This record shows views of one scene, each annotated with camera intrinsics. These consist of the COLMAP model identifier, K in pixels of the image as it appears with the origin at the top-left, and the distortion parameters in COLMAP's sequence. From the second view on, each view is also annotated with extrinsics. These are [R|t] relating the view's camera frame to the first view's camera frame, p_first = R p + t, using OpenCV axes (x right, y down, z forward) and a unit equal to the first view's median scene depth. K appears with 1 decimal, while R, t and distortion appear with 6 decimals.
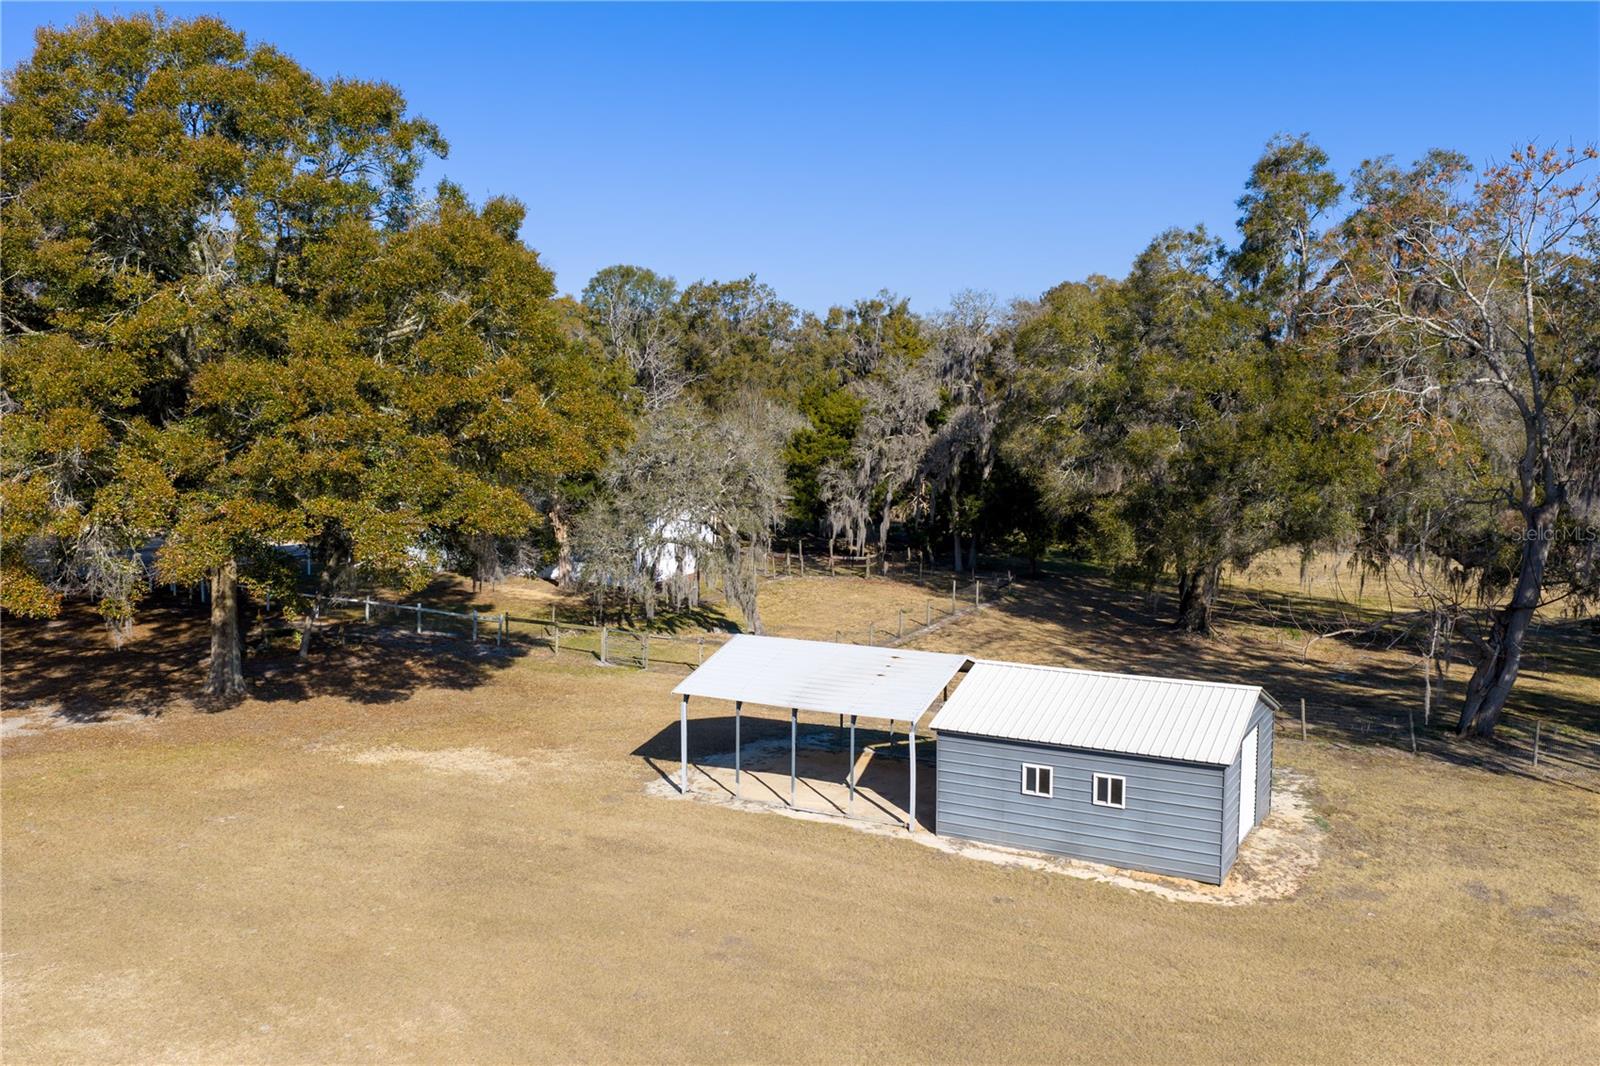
lens RADIAL K [[1324.0, 0, 800.0], [0, 1324.0, 533.0], [0, 0, 1]] dist [0.006332, -0.008495]
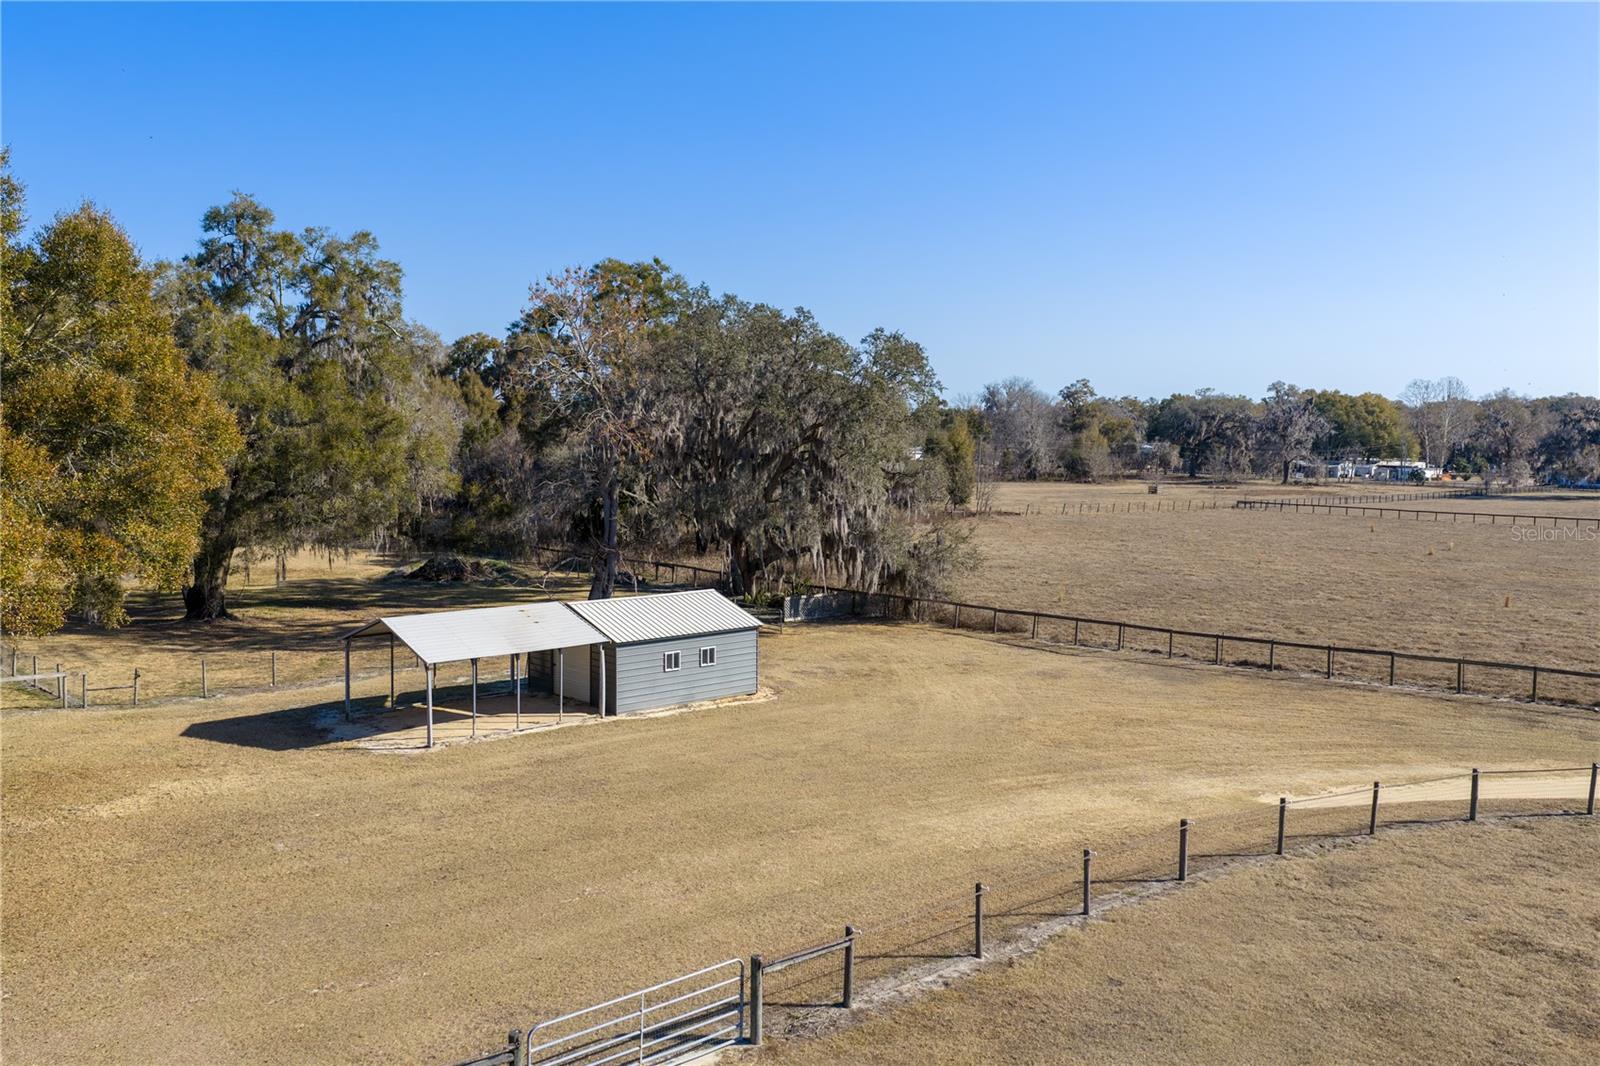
lens RADIAL K [[1324.0, 0, 800.0], [0, 1324.0, 533.0], [0, 0, 1]] dist [0.006332, -0.008495]
pose [[0.319494, -0.067265, 0.945198, -0.974665], [0.081428, 0.995737, 0.043338, -0.015449], [-0.944083, 0.063119, 0.323609, 0.265312]]
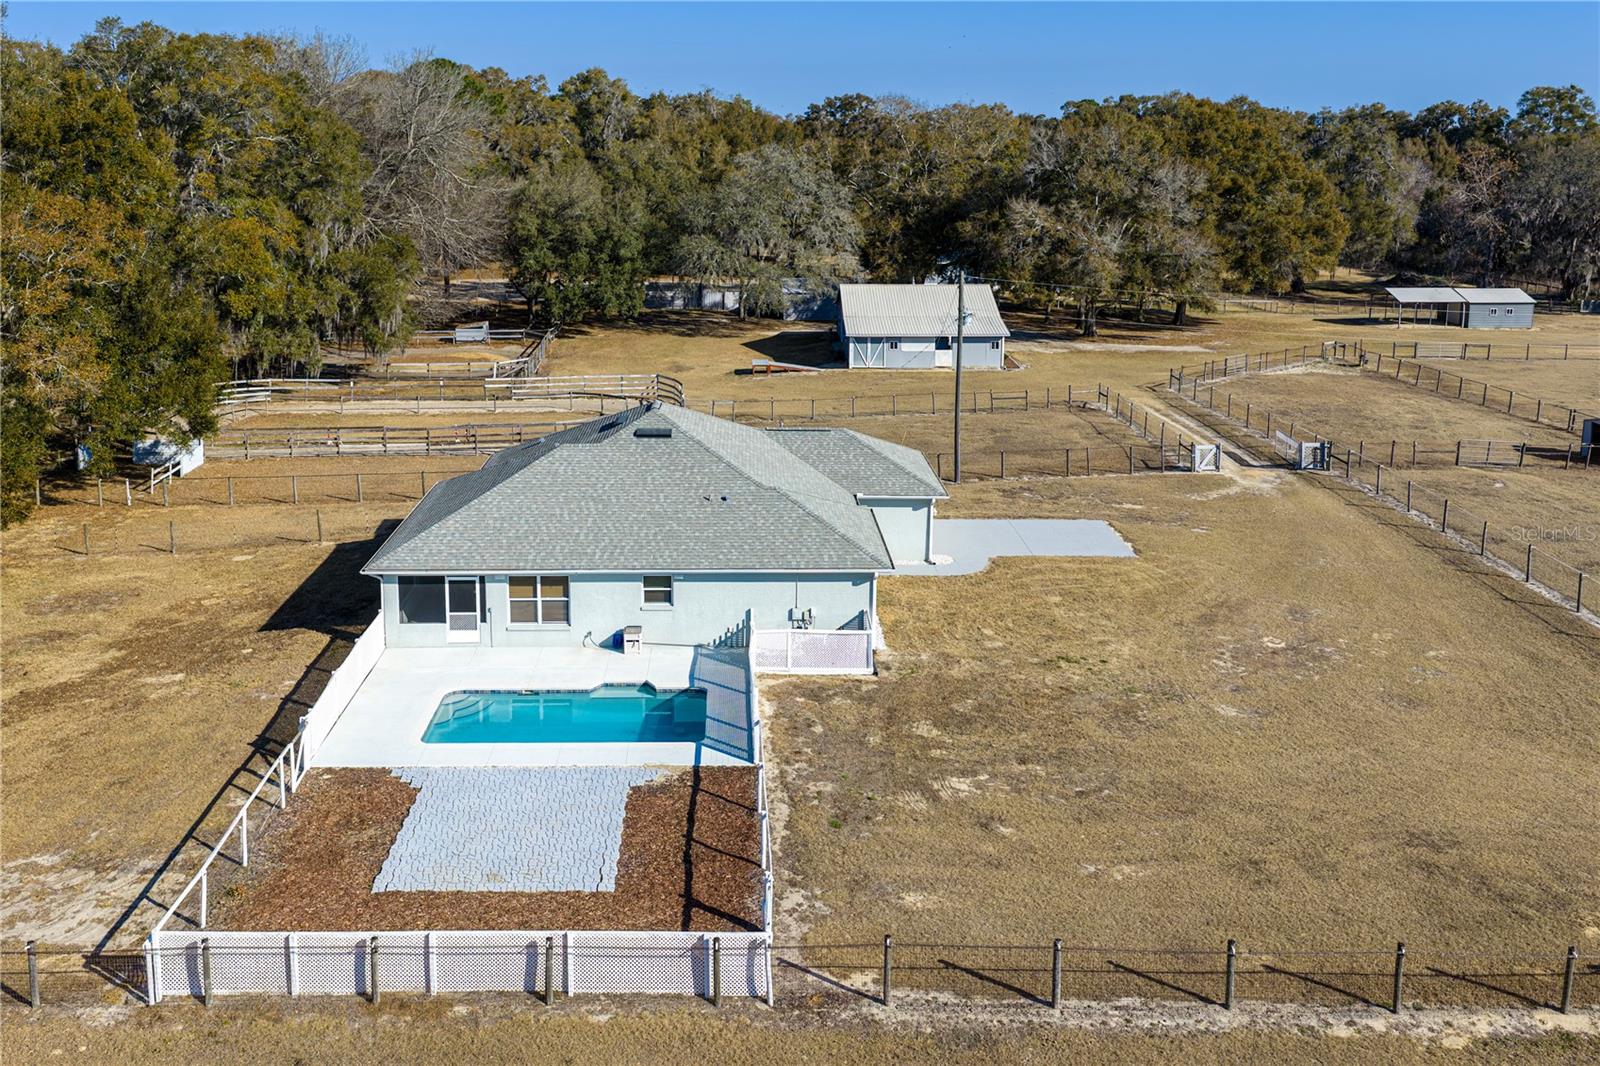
lens RADIAL K [[1373.1, 0, 745.5], [0, 1373.1, 361.2], [0, 0, 1]] dist [0.007591, 0.001916]
pose [[0.858393, -0.078396, 0.506968, -3.231111], [0.046130, 0.996046, 0.075919, -0.081090], [-0.510915, -0.041782, 0.858615, -1.224530]]
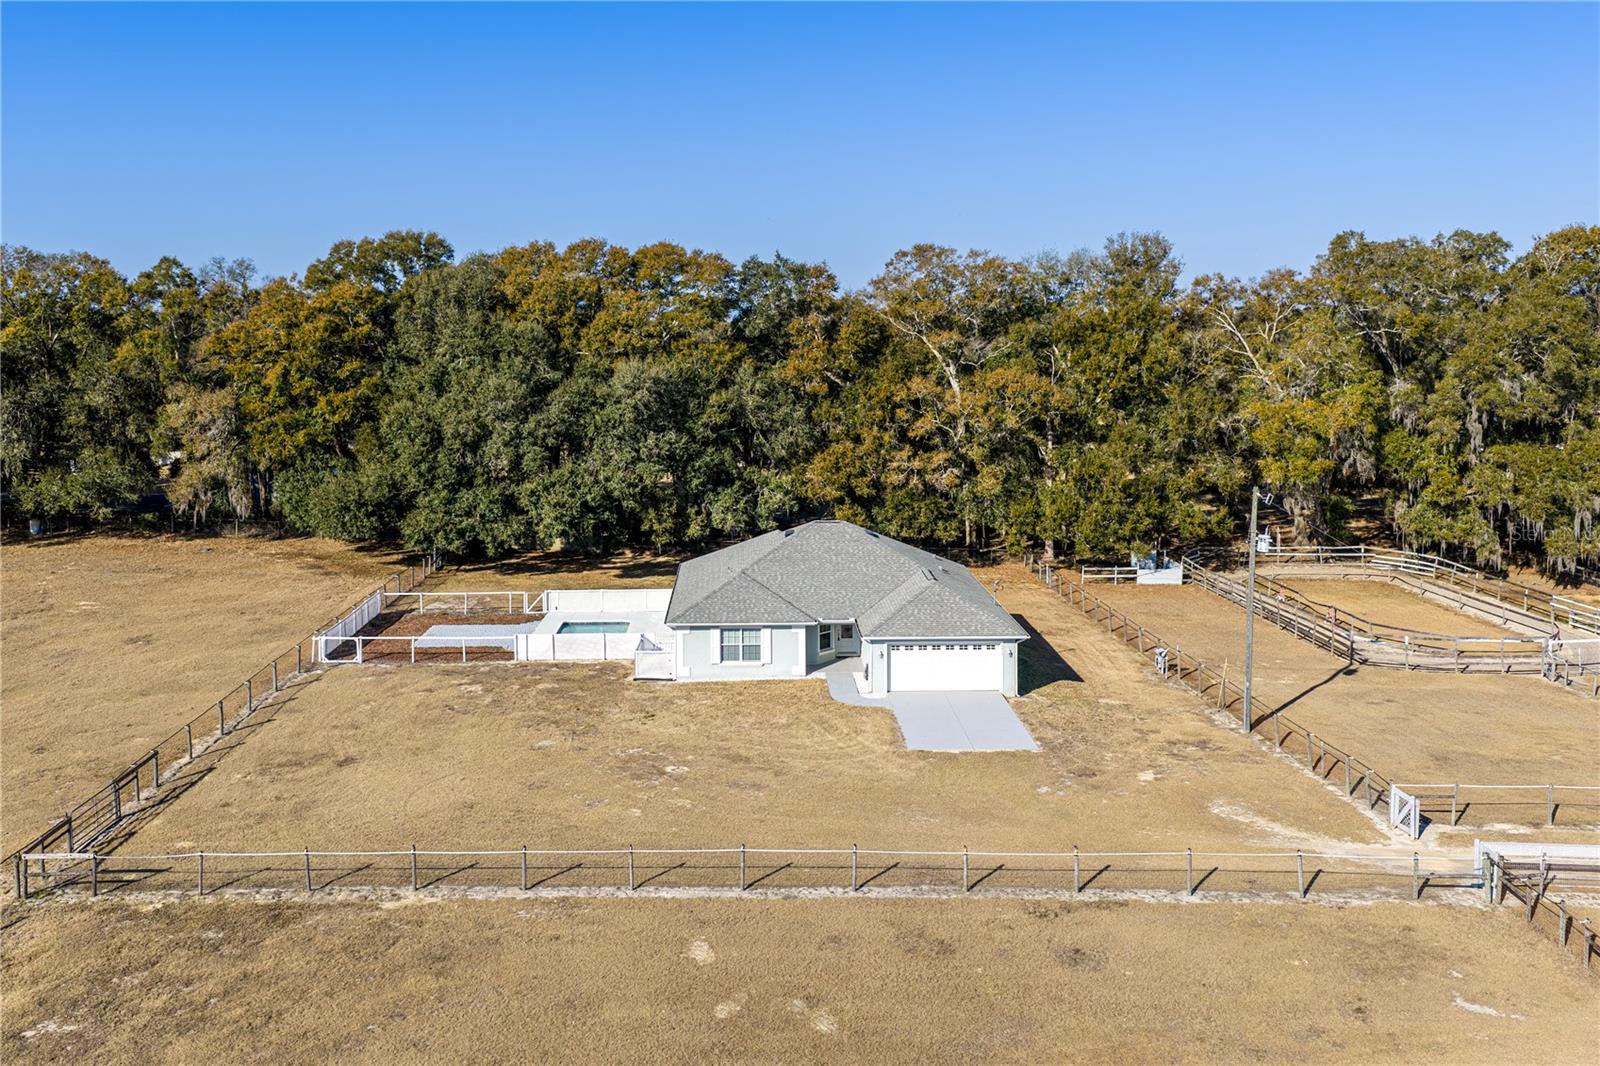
lens RADIAL K [[1358.6, 0, 751.4], [0, 1358.6, 405.3], [0, 0, 1]] dist [0.003287, -0.010218]
pose [[0.511801, 0.046295, -0.857855, -1.172453], [-0.075784, 0.997087, 0.008596, -0.108586], [0.855755, 0.060612, 0.513819, -1.113672]]
